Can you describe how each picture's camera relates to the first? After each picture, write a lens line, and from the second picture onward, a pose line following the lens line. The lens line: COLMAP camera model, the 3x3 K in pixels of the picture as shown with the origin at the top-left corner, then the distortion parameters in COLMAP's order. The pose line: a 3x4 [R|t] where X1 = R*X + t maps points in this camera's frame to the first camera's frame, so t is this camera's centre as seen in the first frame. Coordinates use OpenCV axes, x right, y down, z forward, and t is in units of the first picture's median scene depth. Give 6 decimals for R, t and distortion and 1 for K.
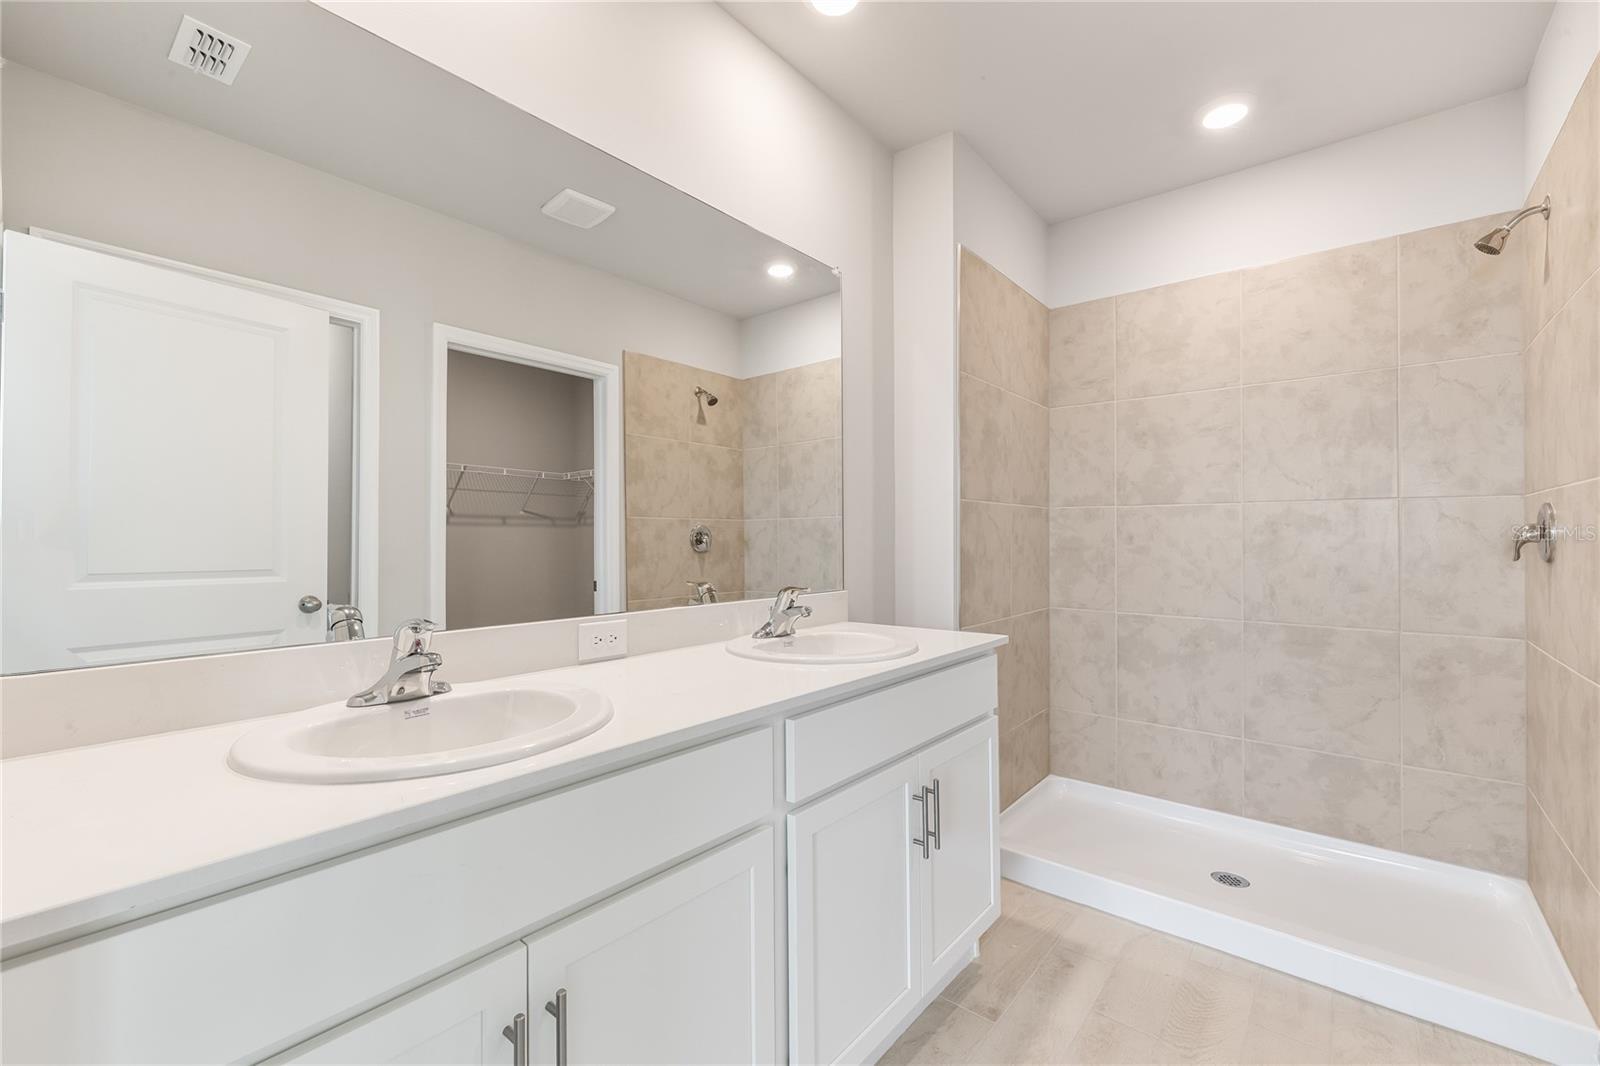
lens RADIAL K [[675.0, 0, 797.3], [0, 675.0, 533.1], [0, 0, 1]] dist [0.002165, -0.000324]
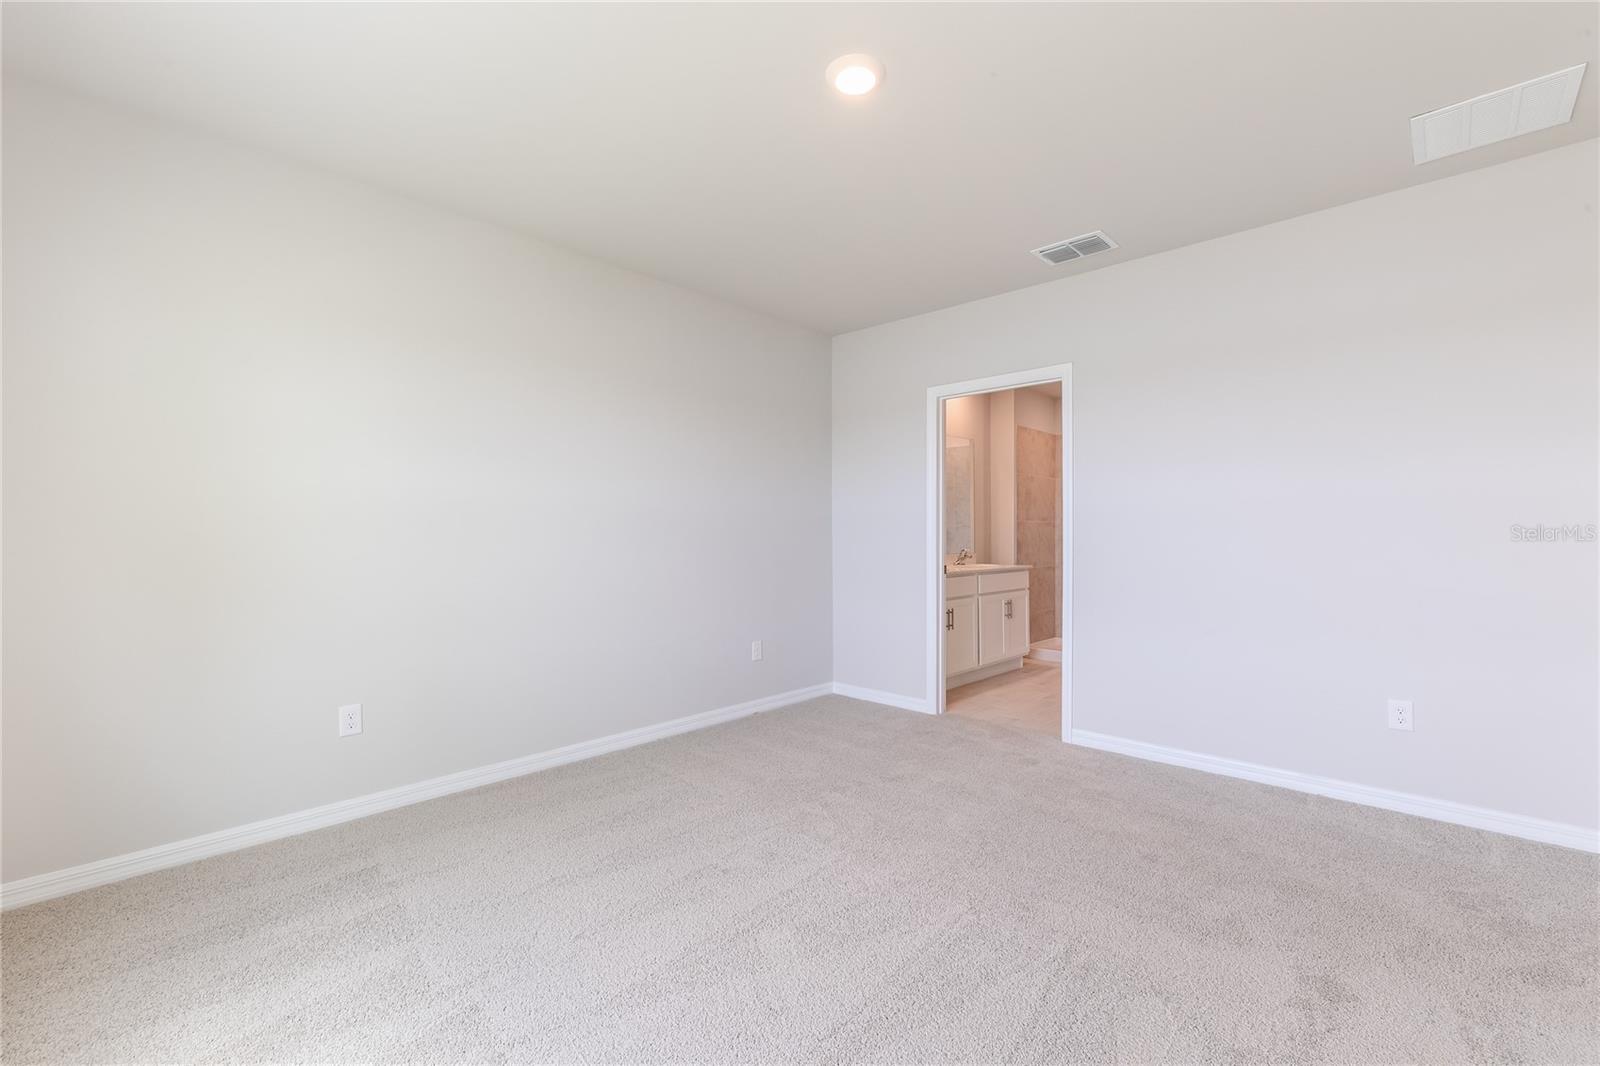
lens RADIAL K [[675.0, 0, 803.2], [0, 675.0, 534.8], [0, 0, 1]] dist [0.002165, -0.000324]
pose [[0.998322, 0.001263, -0.057899, -0.447925], [-0.001046, 0.999992, 0.003773, -0.001575], [0.057904, -0.003706, 0.998315, -1.721510]]
